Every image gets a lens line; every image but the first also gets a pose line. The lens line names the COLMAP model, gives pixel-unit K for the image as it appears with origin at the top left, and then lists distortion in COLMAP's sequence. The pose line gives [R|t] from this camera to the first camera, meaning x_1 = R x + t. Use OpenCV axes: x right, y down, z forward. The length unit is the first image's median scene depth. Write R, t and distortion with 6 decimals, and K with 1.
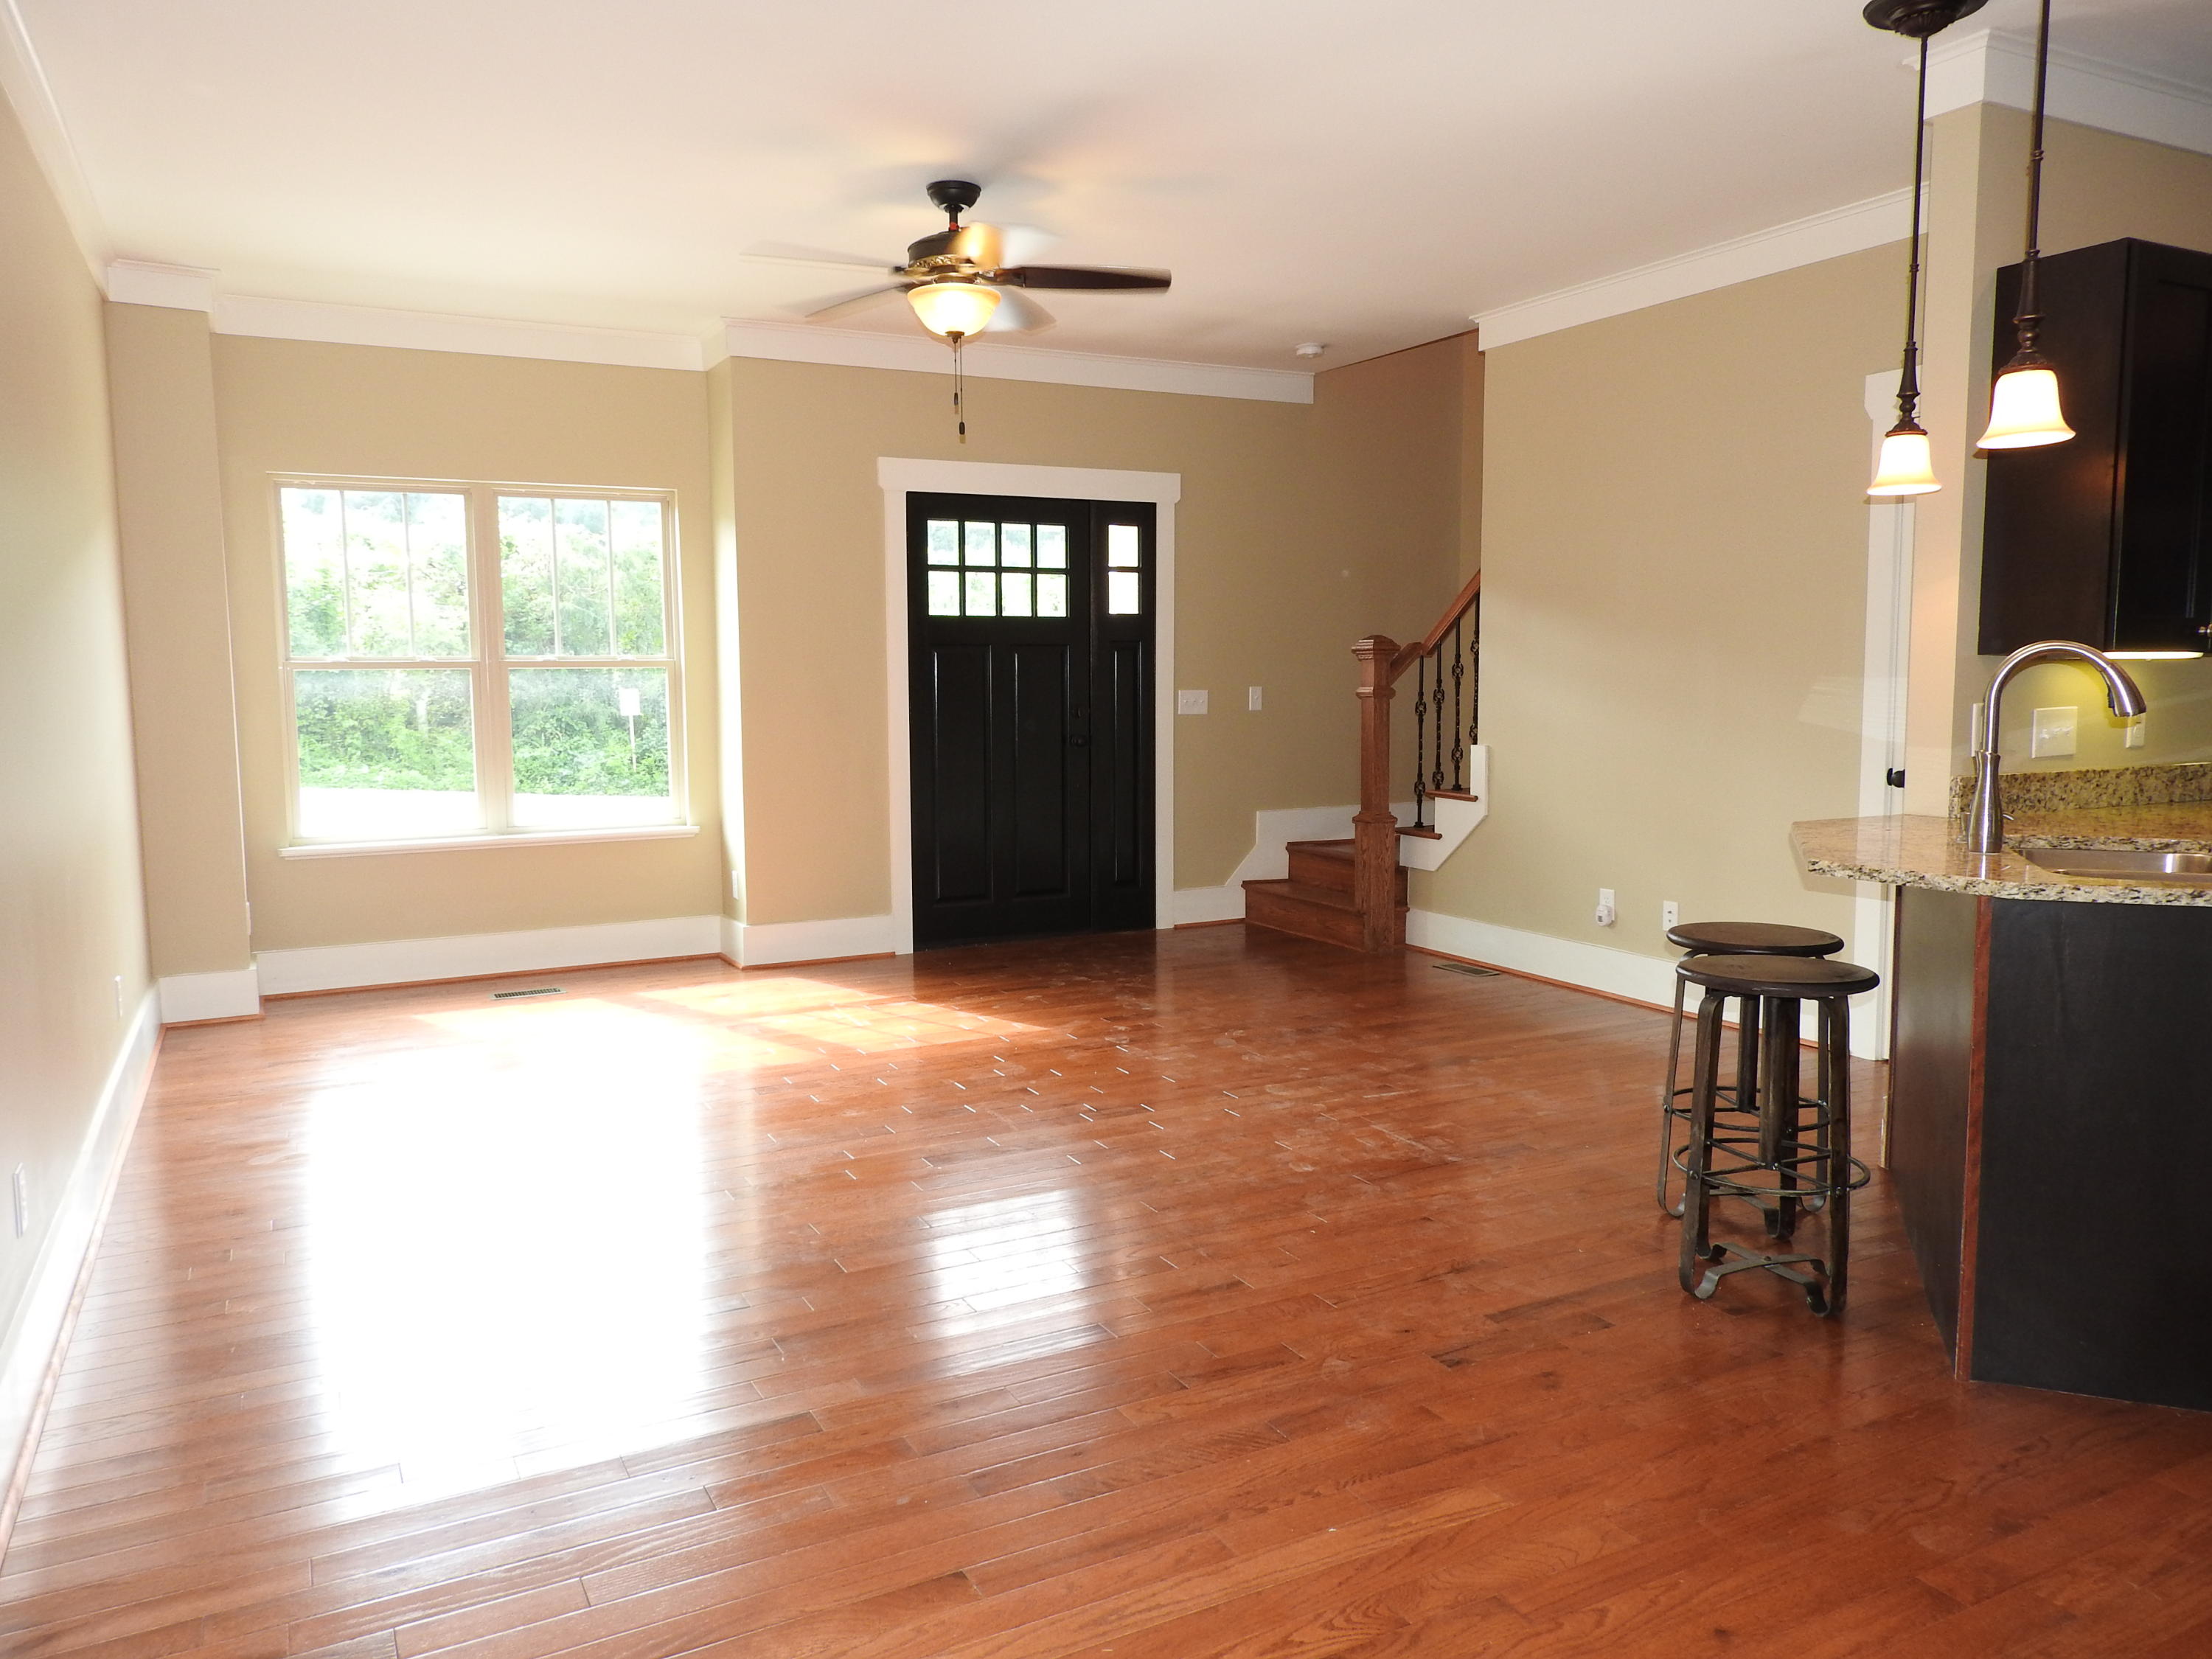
lens RADIAL K [[1590.9, 0, 1098.2], [0, 1590.9, 827.7], [0, 0, 1]] dist [0.003444, 0.001208]
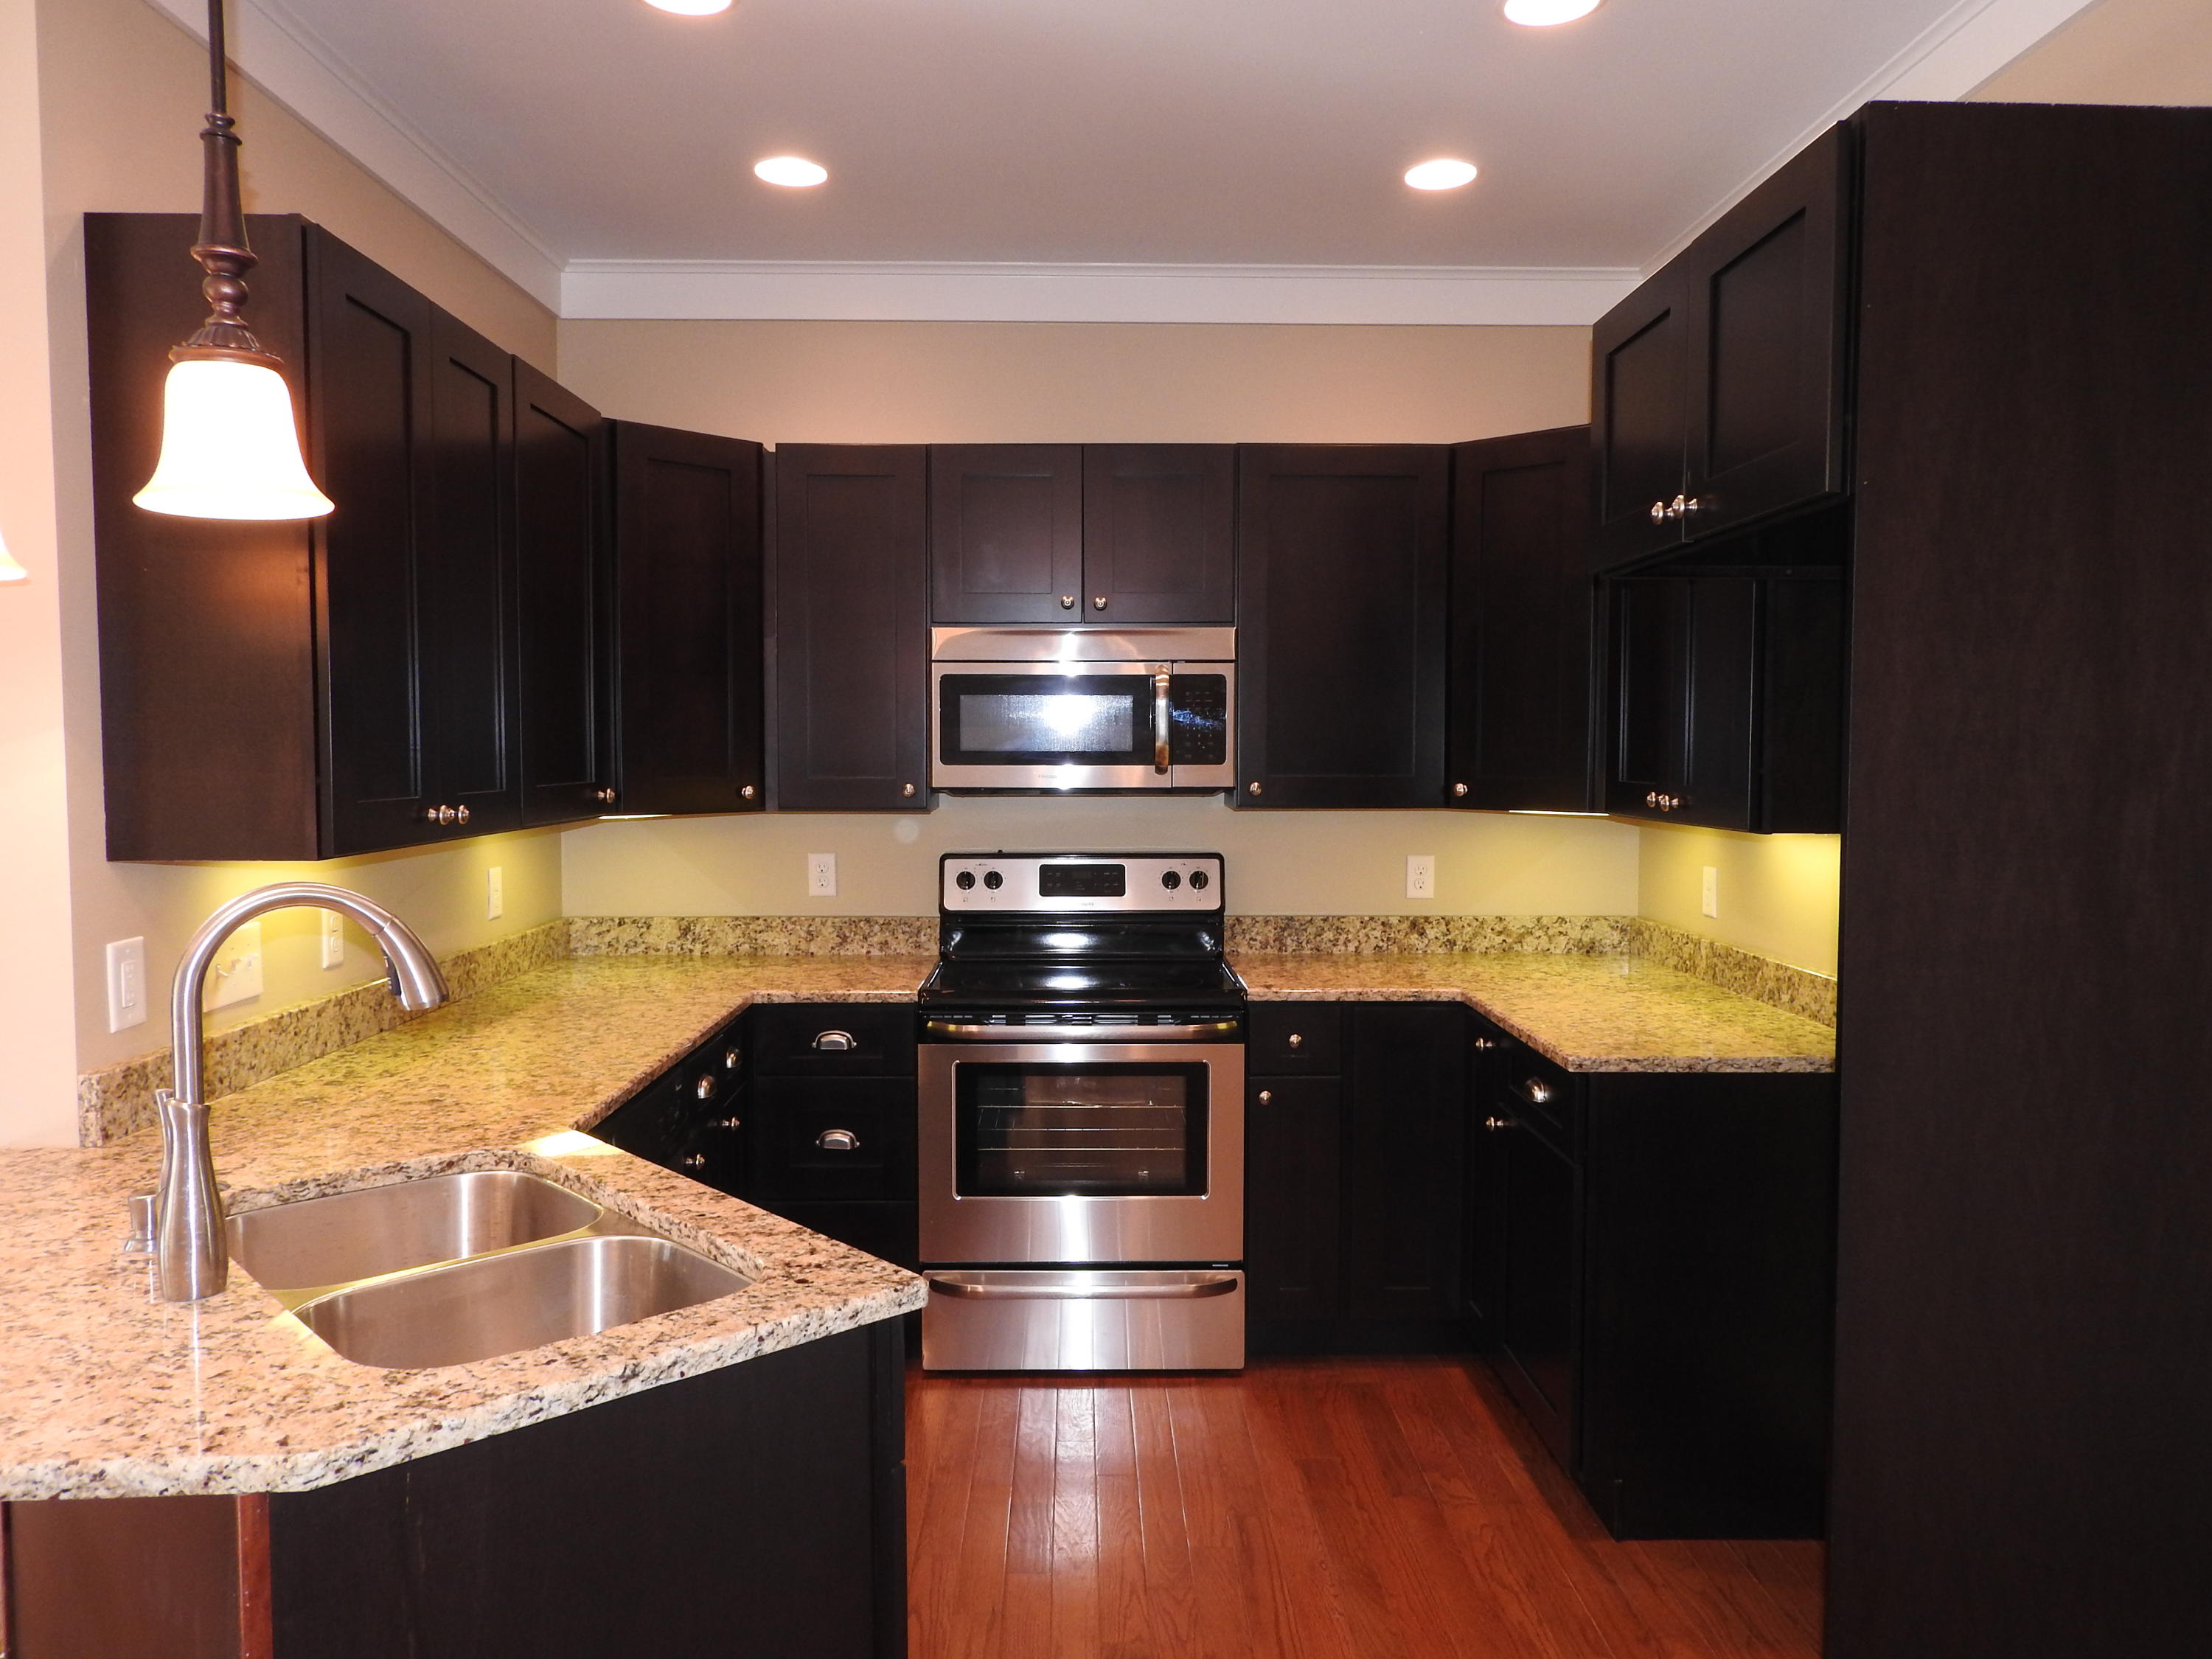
lens RADIAL K [[1590.9, 0, 1124.0], [0, 1590.9, 831.6], [0, 0, 1]] dist [0.003444, 0.001208]
pose [[0.442880, -0.043294, 0.895535, 0.106351], [0.088652, 0.996053, 0.004311, -0.049595], [-0.892187, 0.077482, 0.444970, 0.222756]]
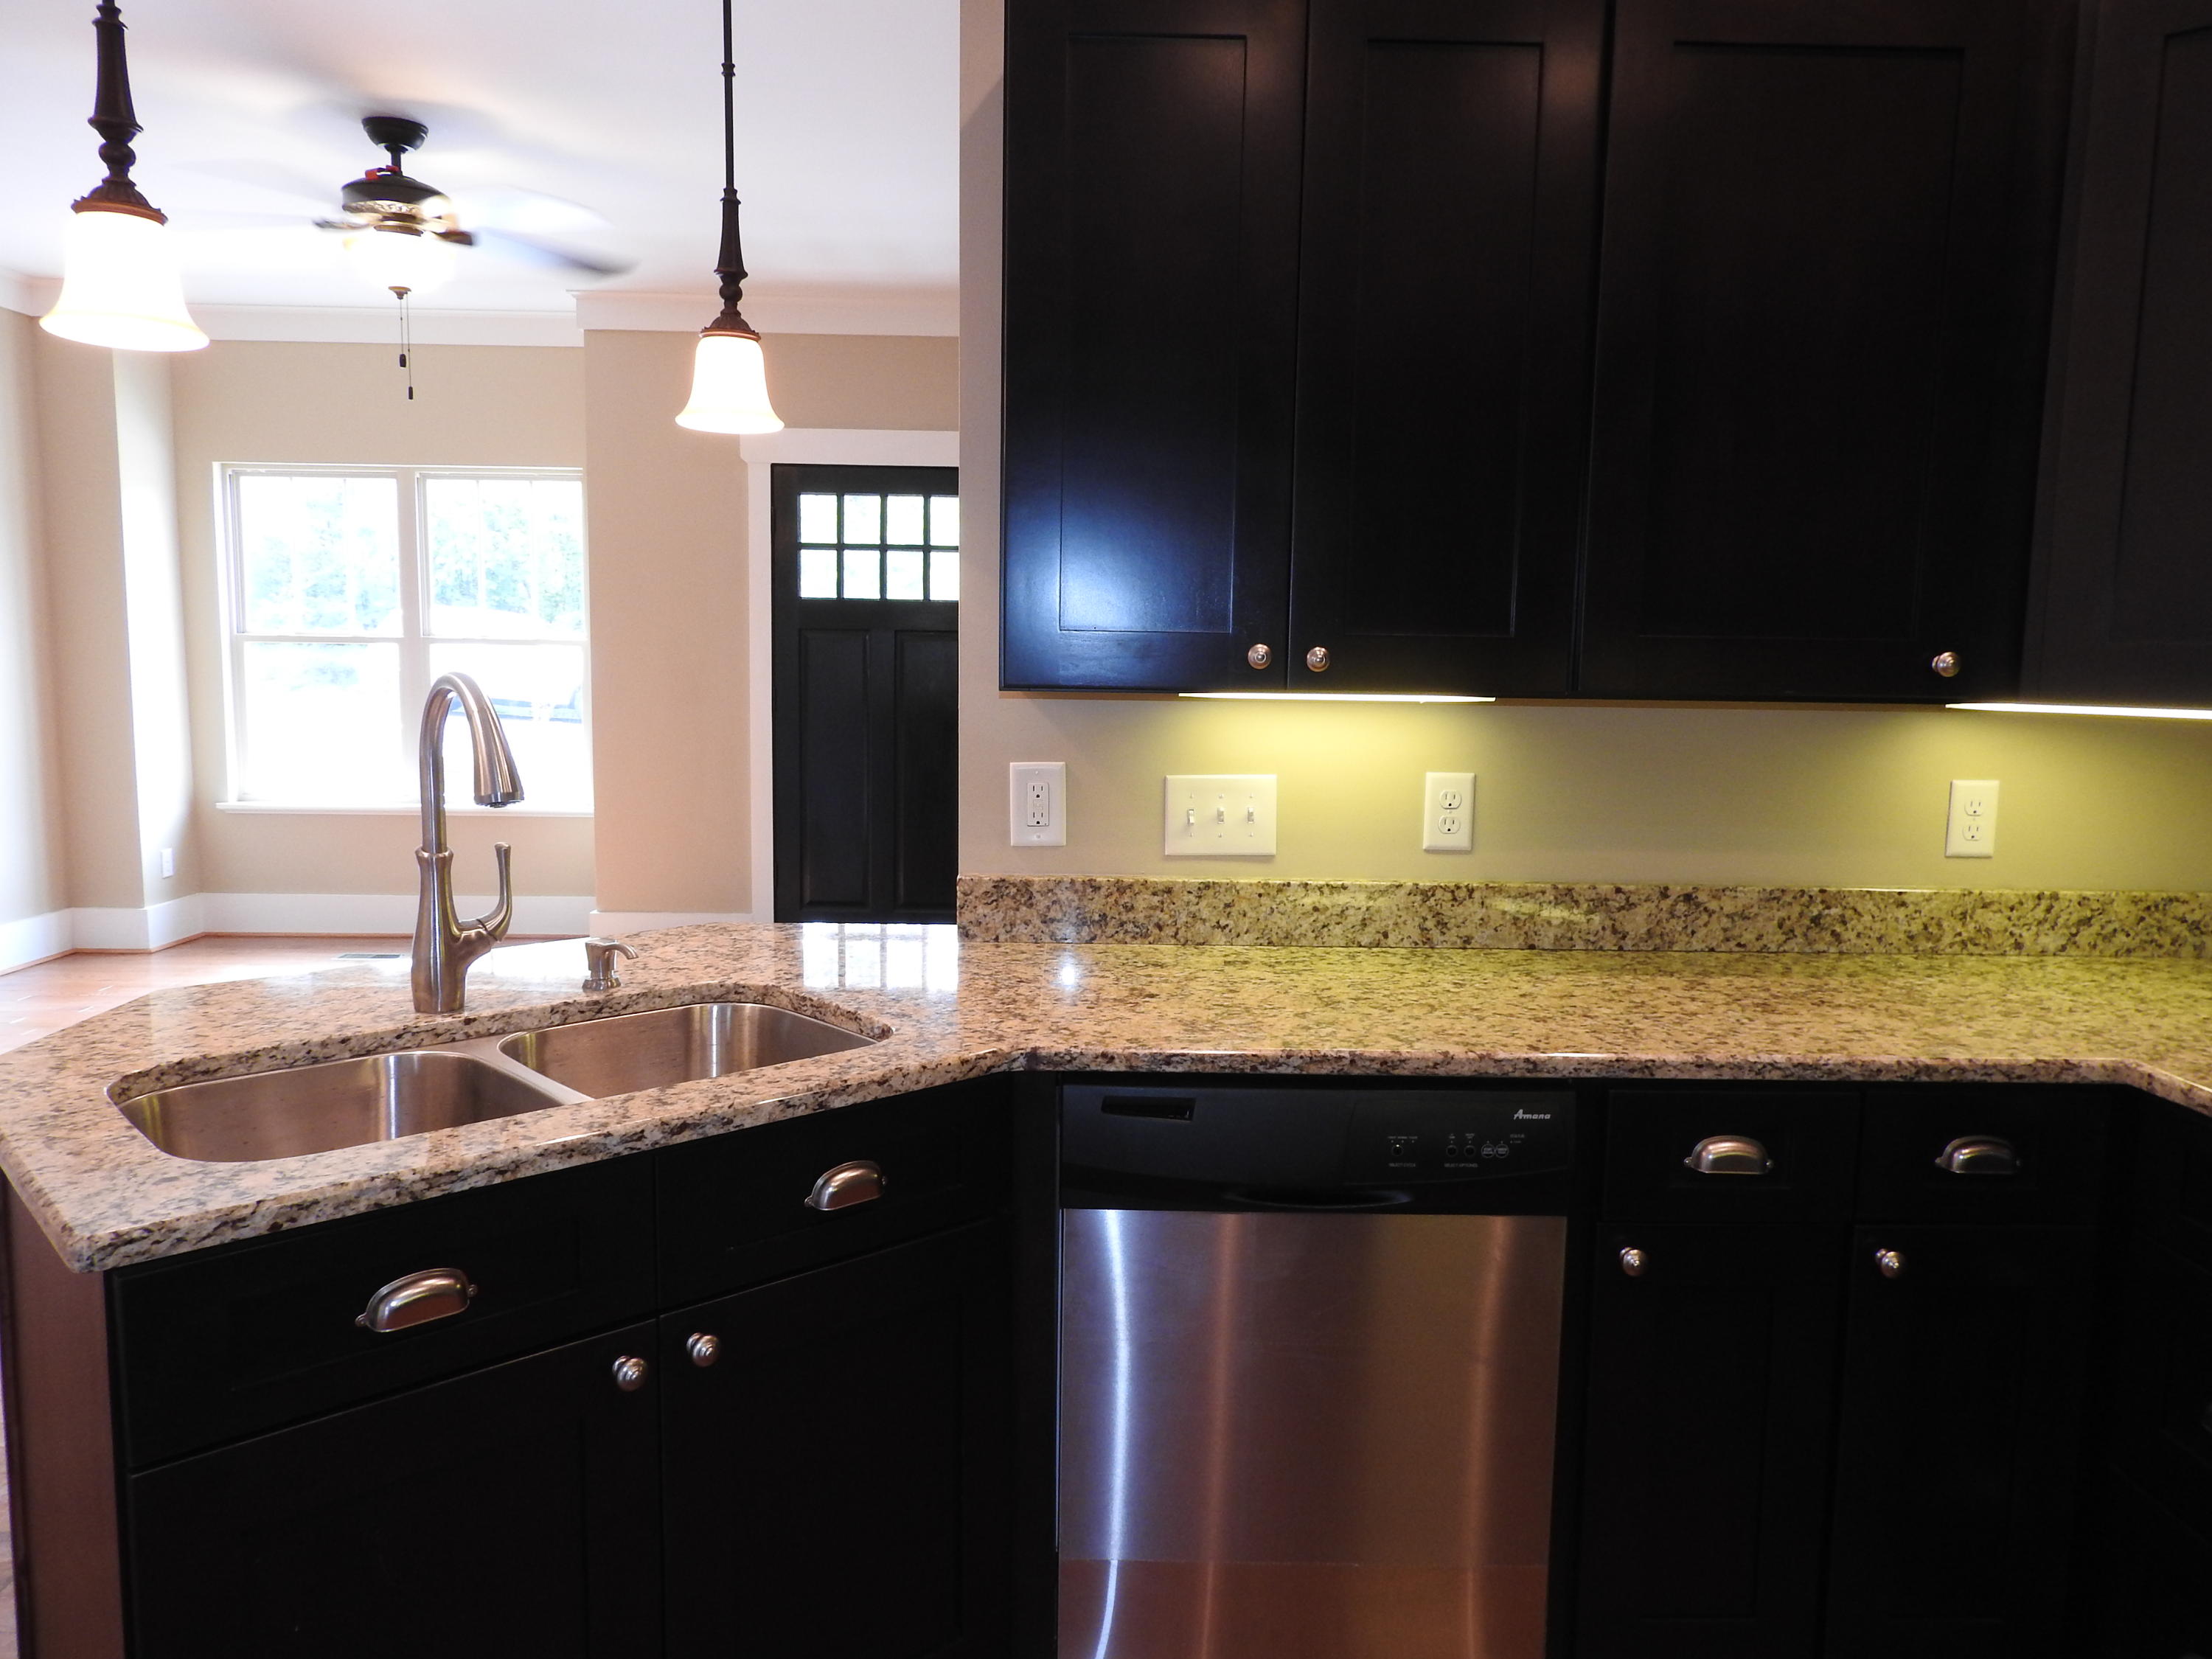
lens RADIAL K [[1590.9, 0, 1111.8], [0, 1590.9, 833.6], [0, 0, 1]] dist [0.003444, 0.001208]
pose [[0.895840, 0.074714, -0.438051, 0.482958], [-0.066335, 0.997203, 0.034424, -0.041534], [0.439398, -0.001780, 0.898291, 0.254635]]
